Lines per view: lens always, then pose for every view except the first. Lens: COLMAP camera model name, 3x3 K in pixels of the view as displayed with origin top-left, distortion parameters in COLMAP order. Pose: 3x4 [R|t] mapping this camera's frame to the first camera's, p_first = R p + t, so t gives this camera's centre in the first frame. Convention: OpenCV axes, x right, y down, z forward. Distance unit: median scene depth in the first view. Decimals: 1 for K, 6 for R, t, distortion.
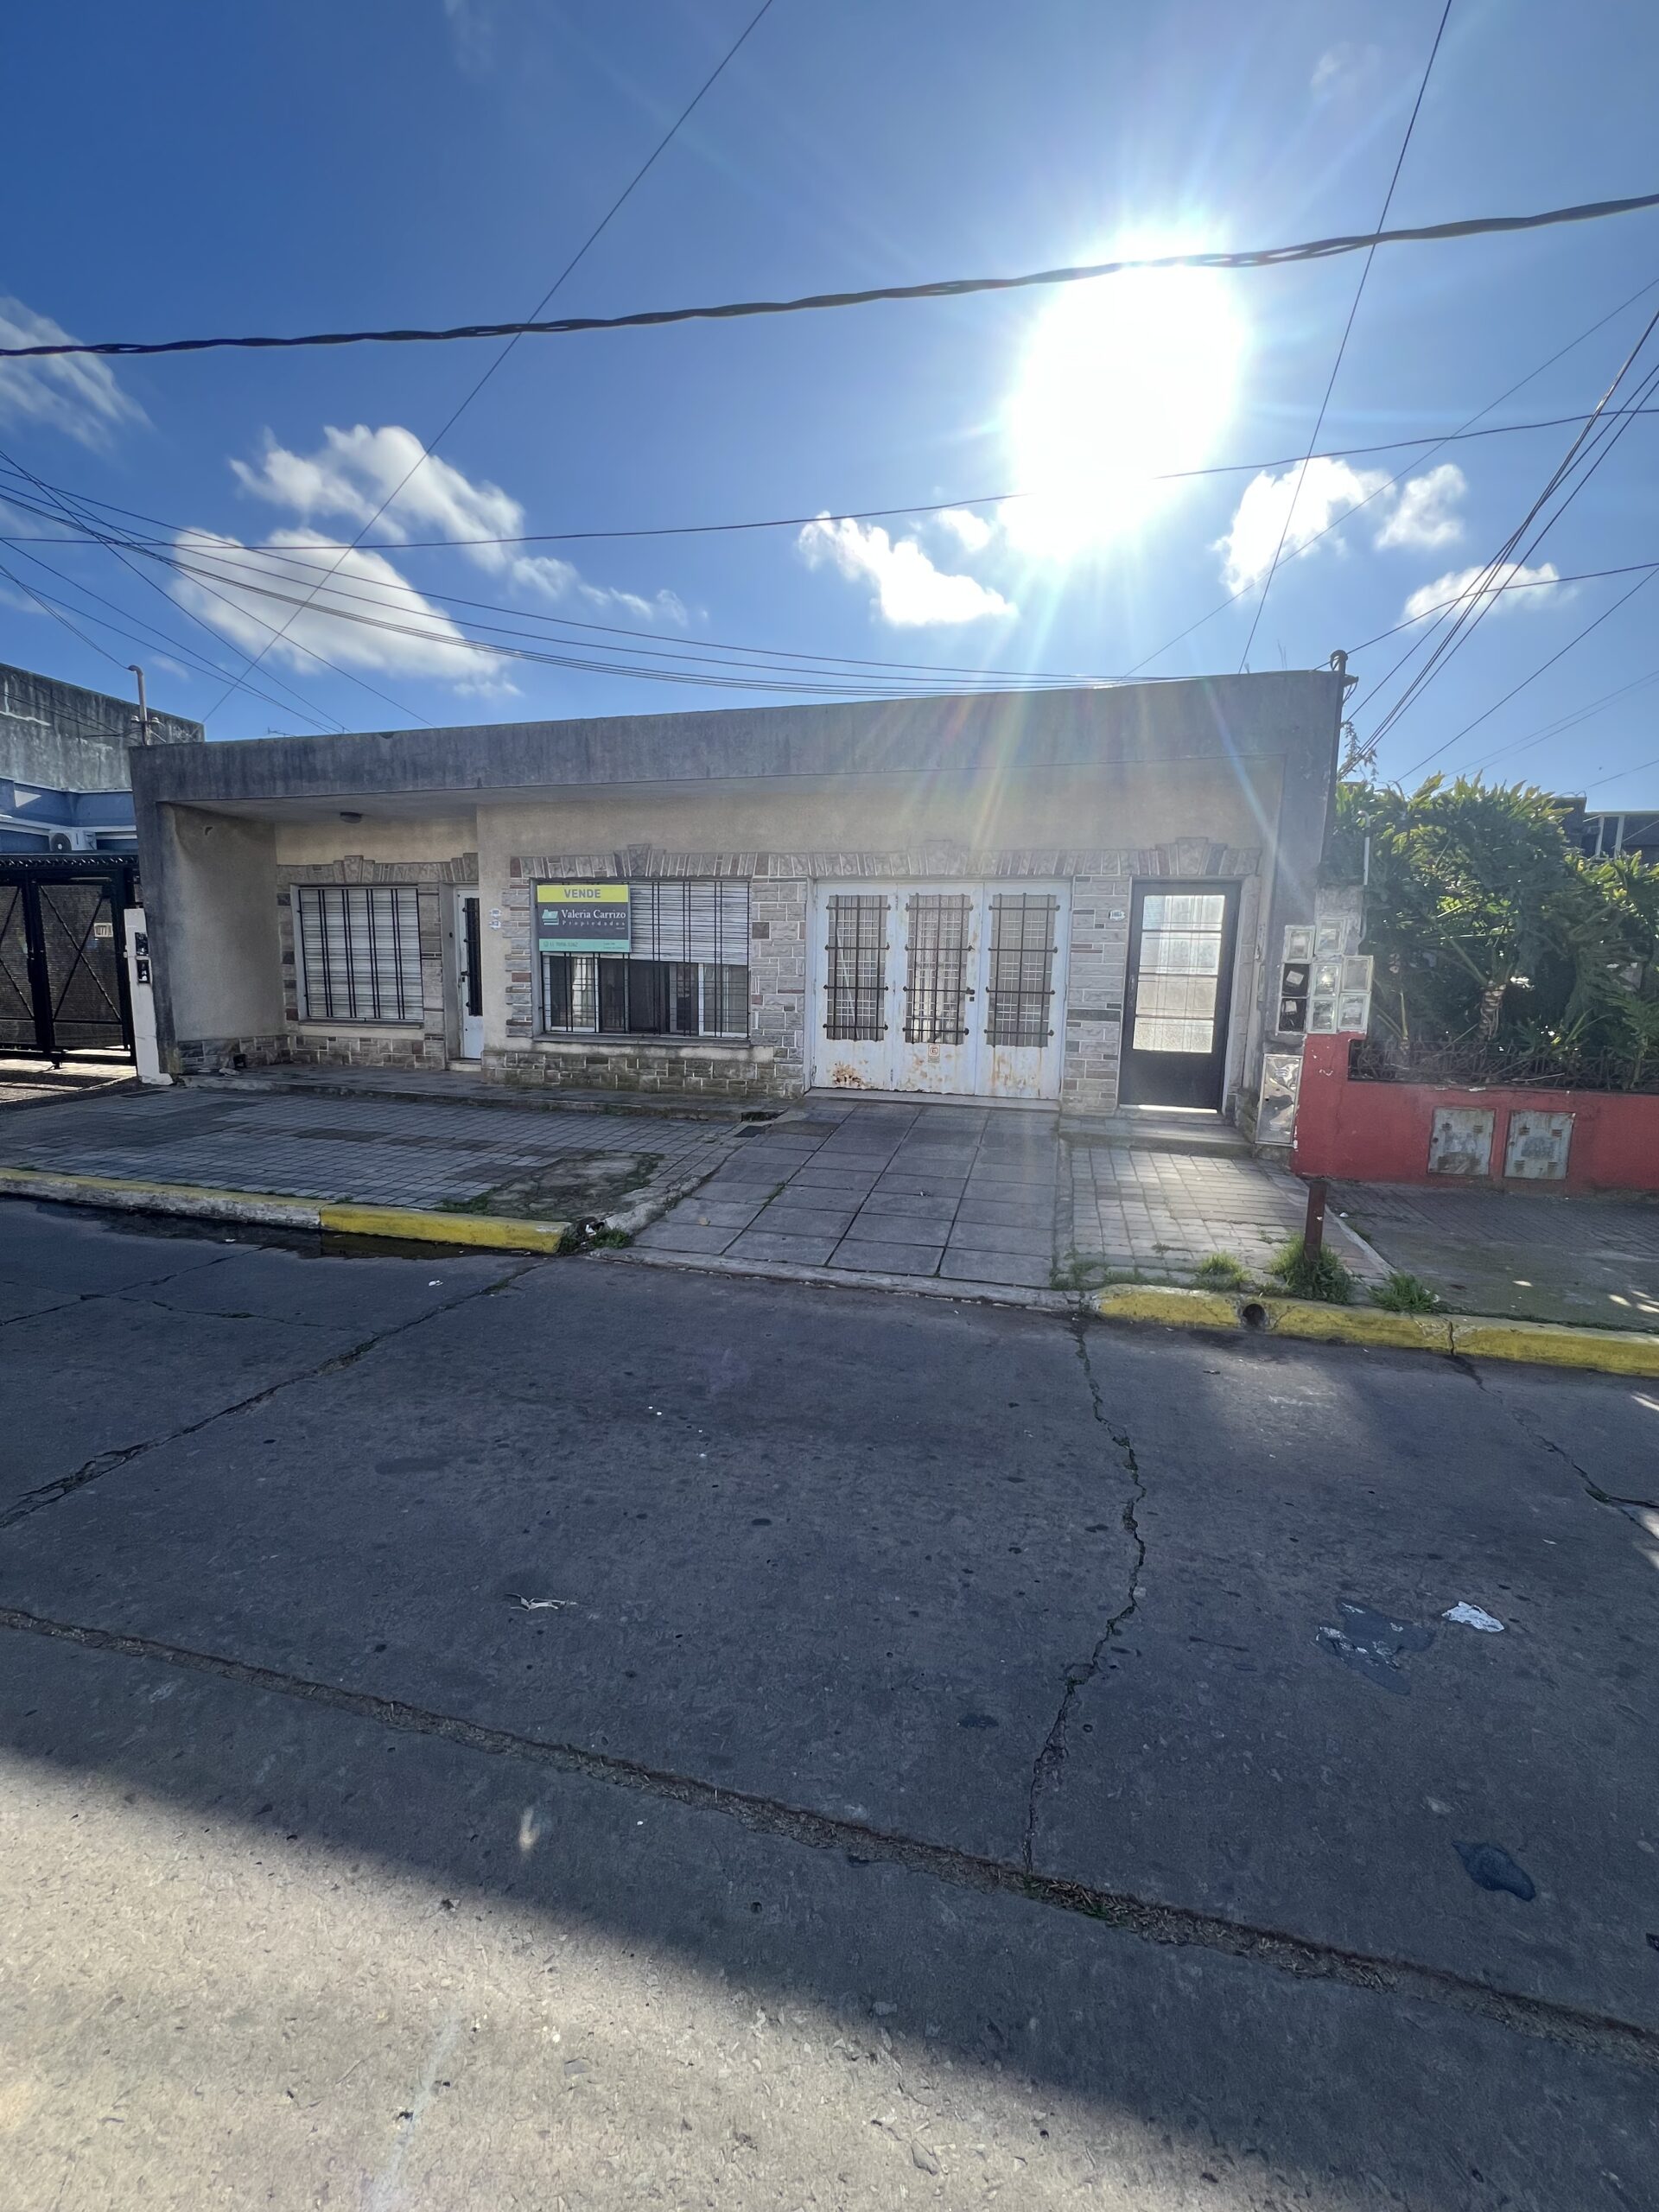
lens RADIAL K [[883.6, 0, 817.3], [0, 883.6, 1088.2], [0, 0, 1]] dist [-0.002532, 0.000522]
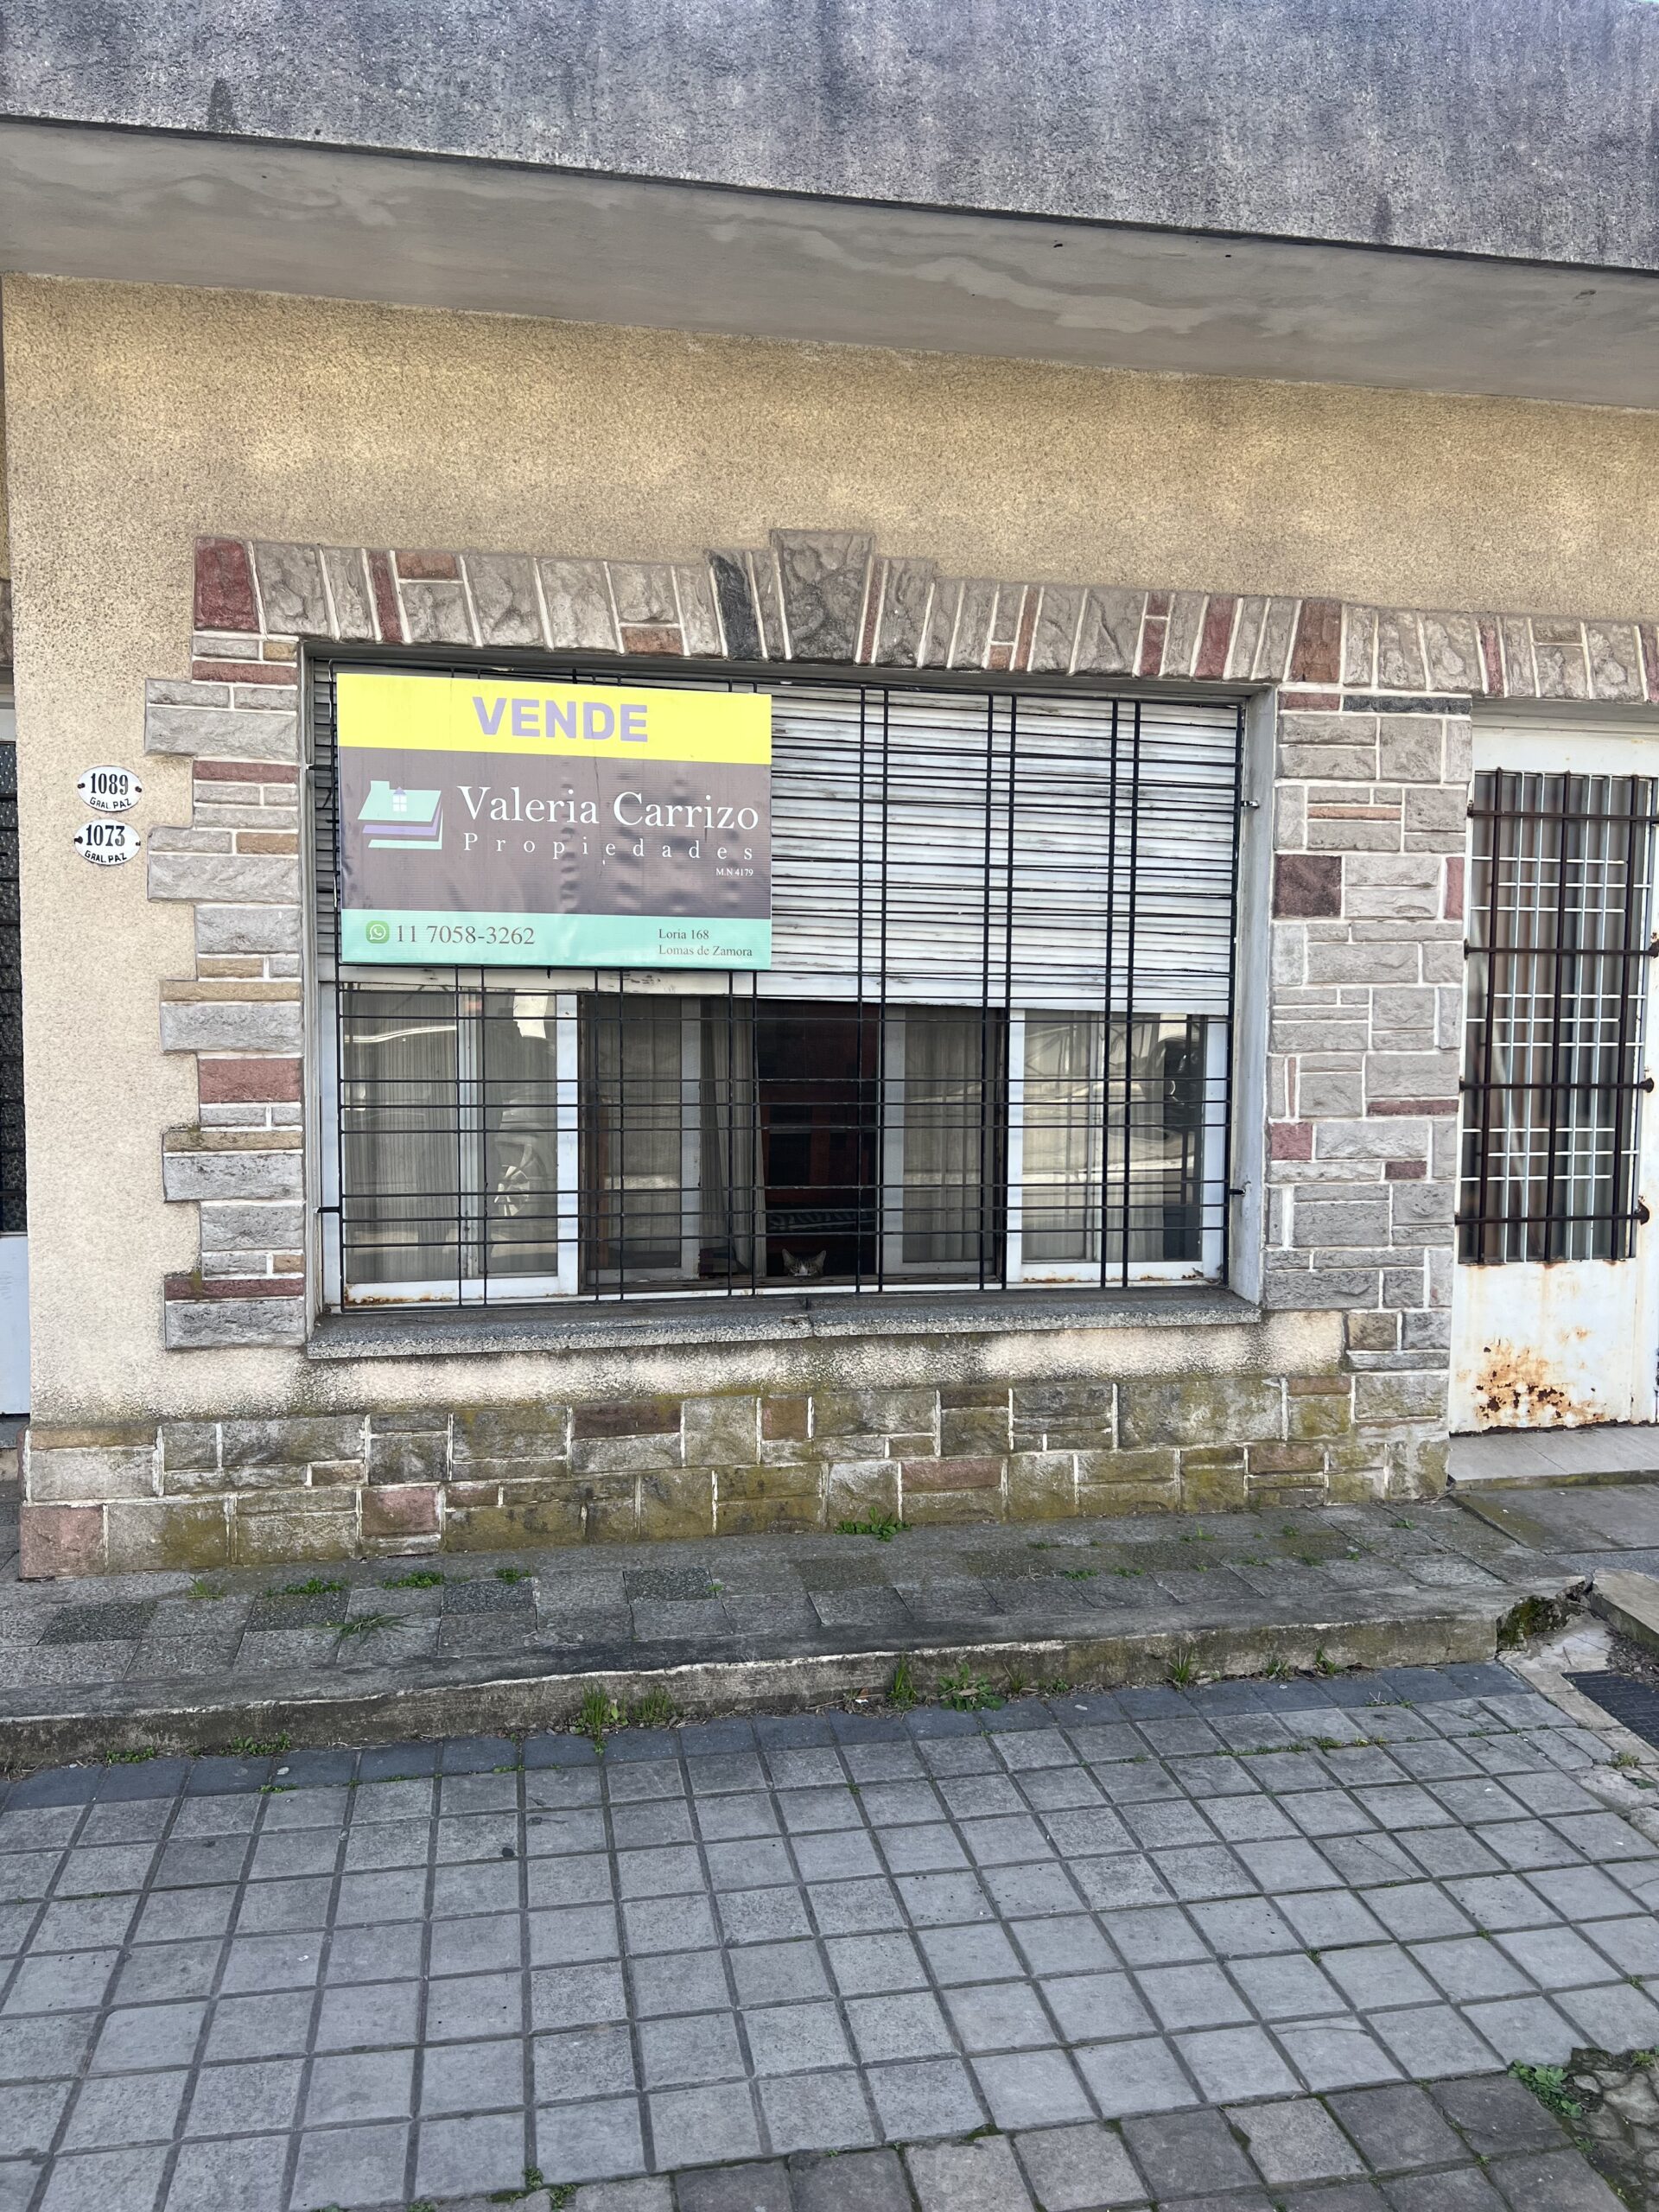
lens RADIAL K [[1668.4, 0, 832.2], [0, 1668.4, 1108.5], [0, 0, 1]] dist [0.045473, -0.061097]
pose [[0.899019, -0.039348, 0.436138, -0.407934], [0.065433, 0.996844, -0.044942, -0.094760], [-0.432993, 0.068941, 0.898757, 0.590227]]
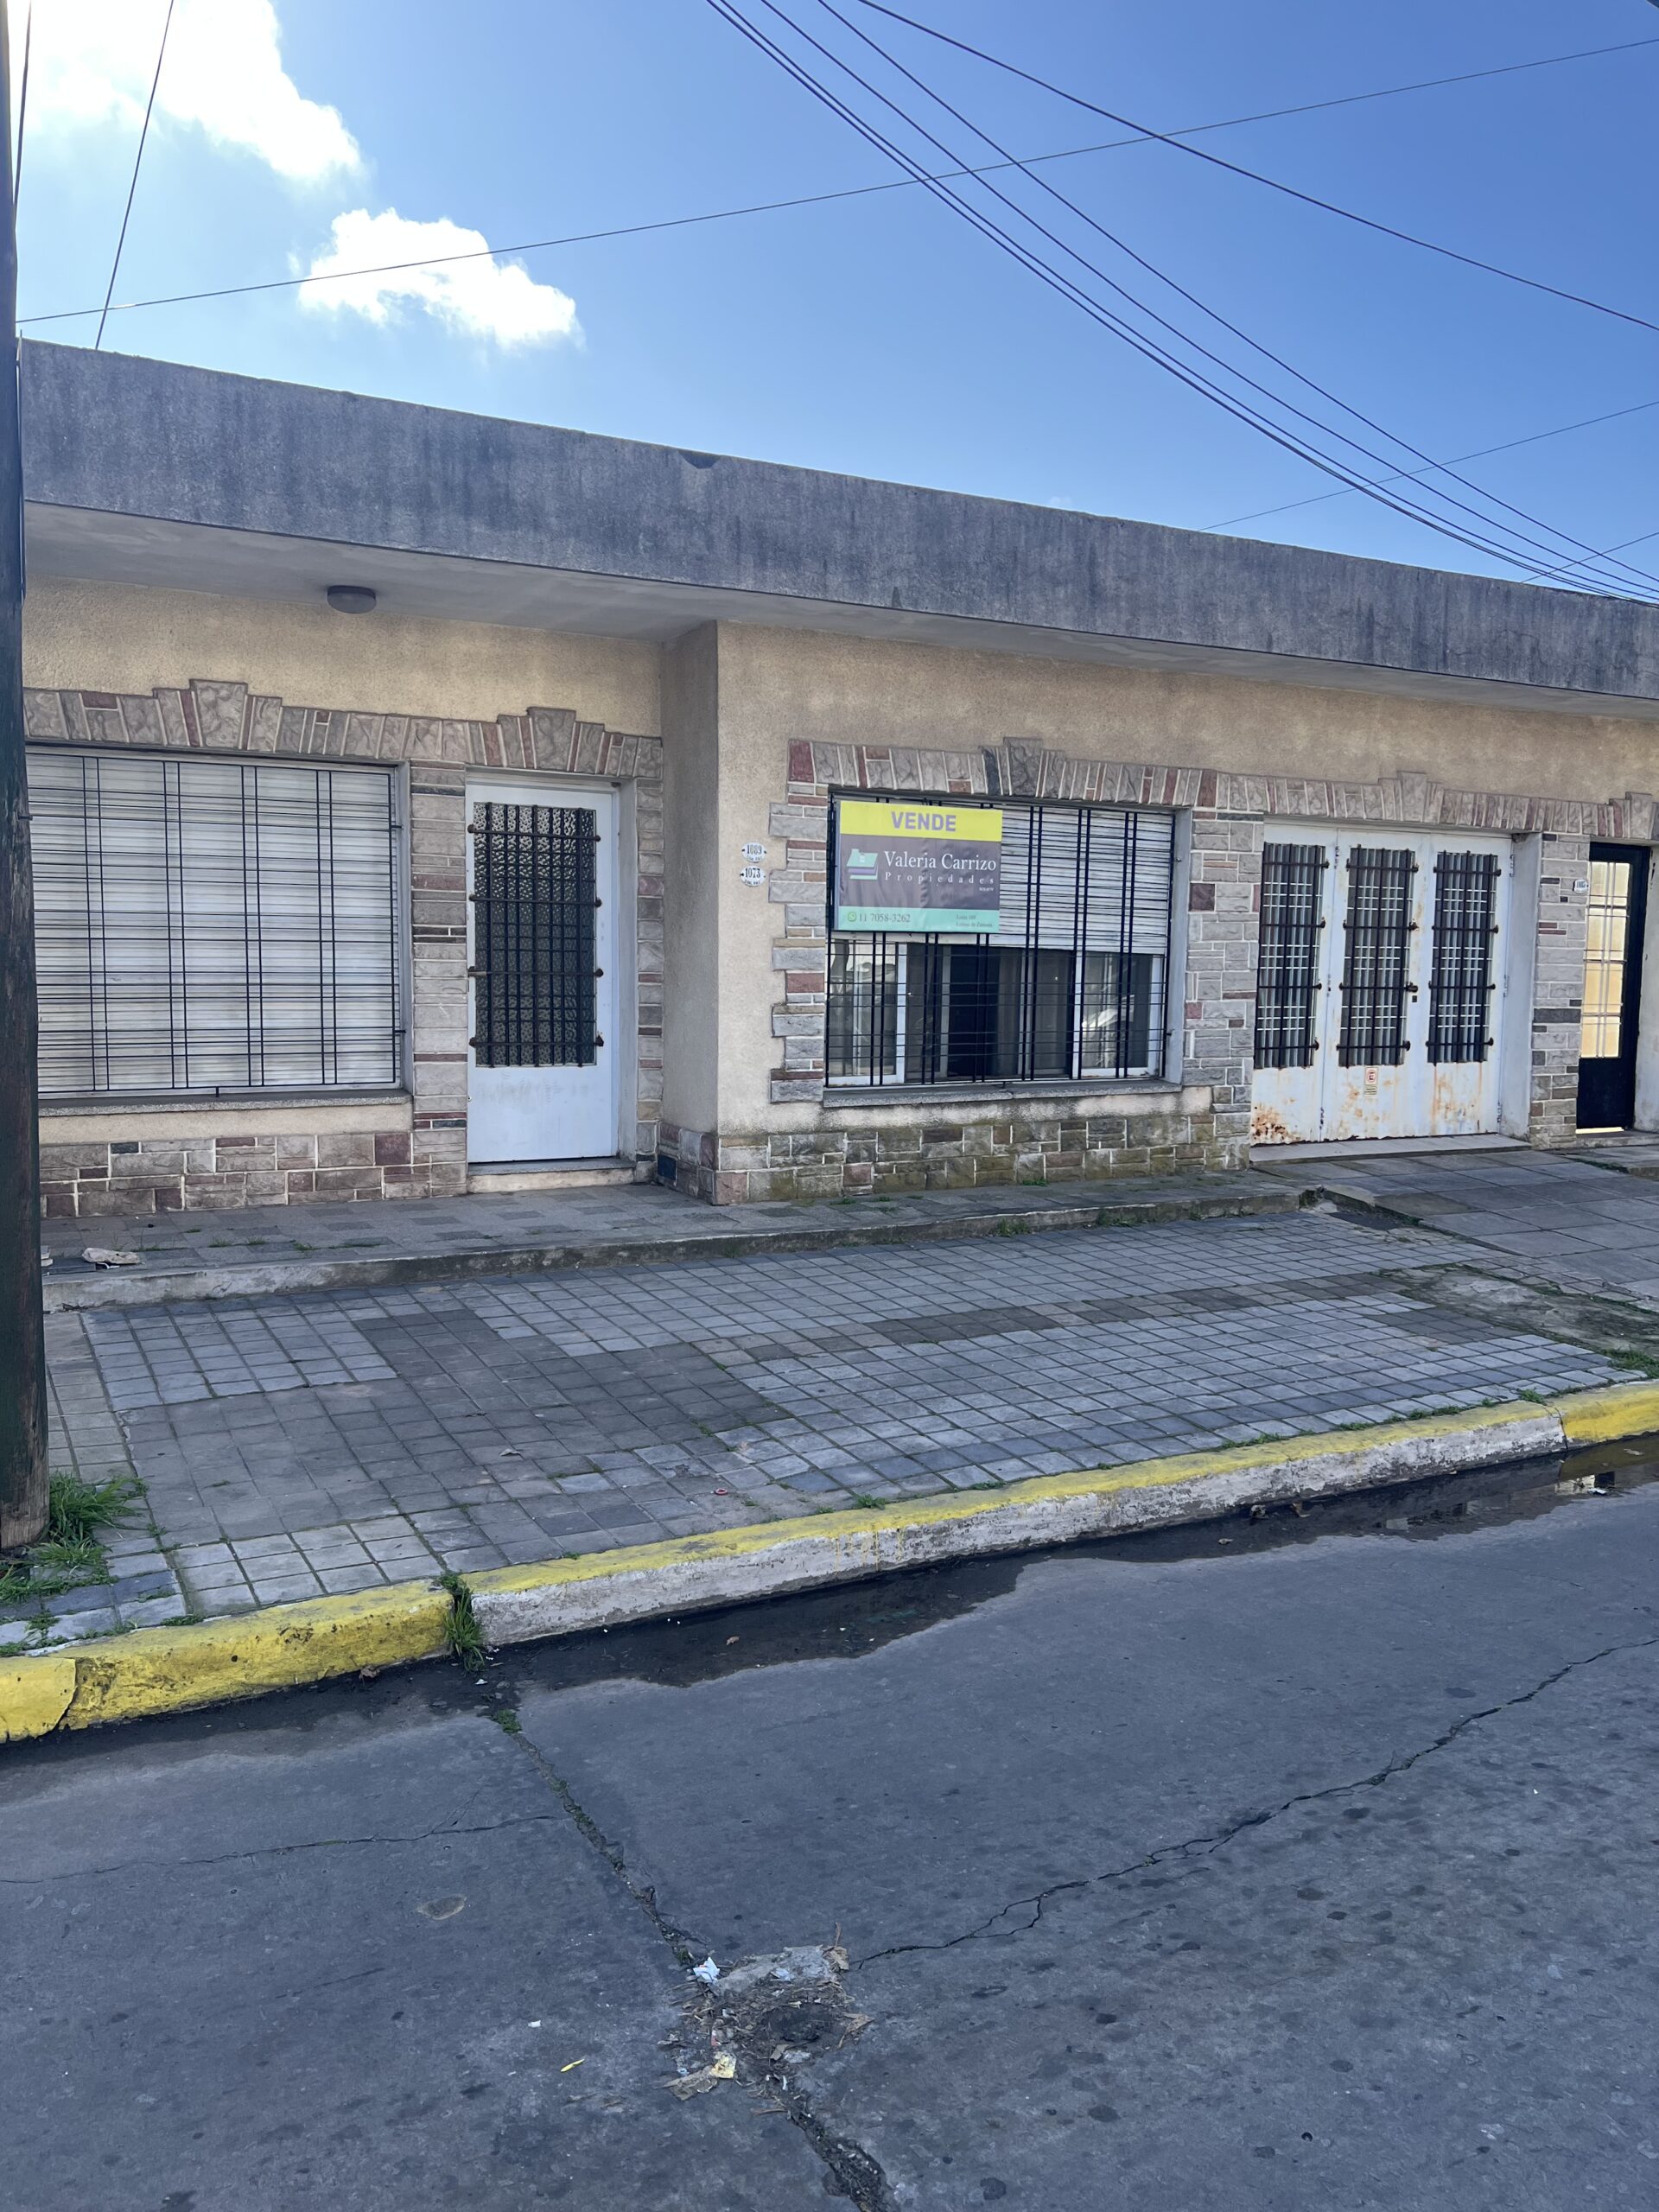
lens RADIAL K [[1668.4, 0, 808.7], [0, 1668.4, 1115.4], [0, 0, 1]] dist [0.045473, -0.061097]
pose [[0.736018, -0.077447, 0.672517, -1.020293], [0.086616, 0.996043, 0.019909, -0.073081], [-0.671398, 0.043597, 0.739814, 0.325634]]
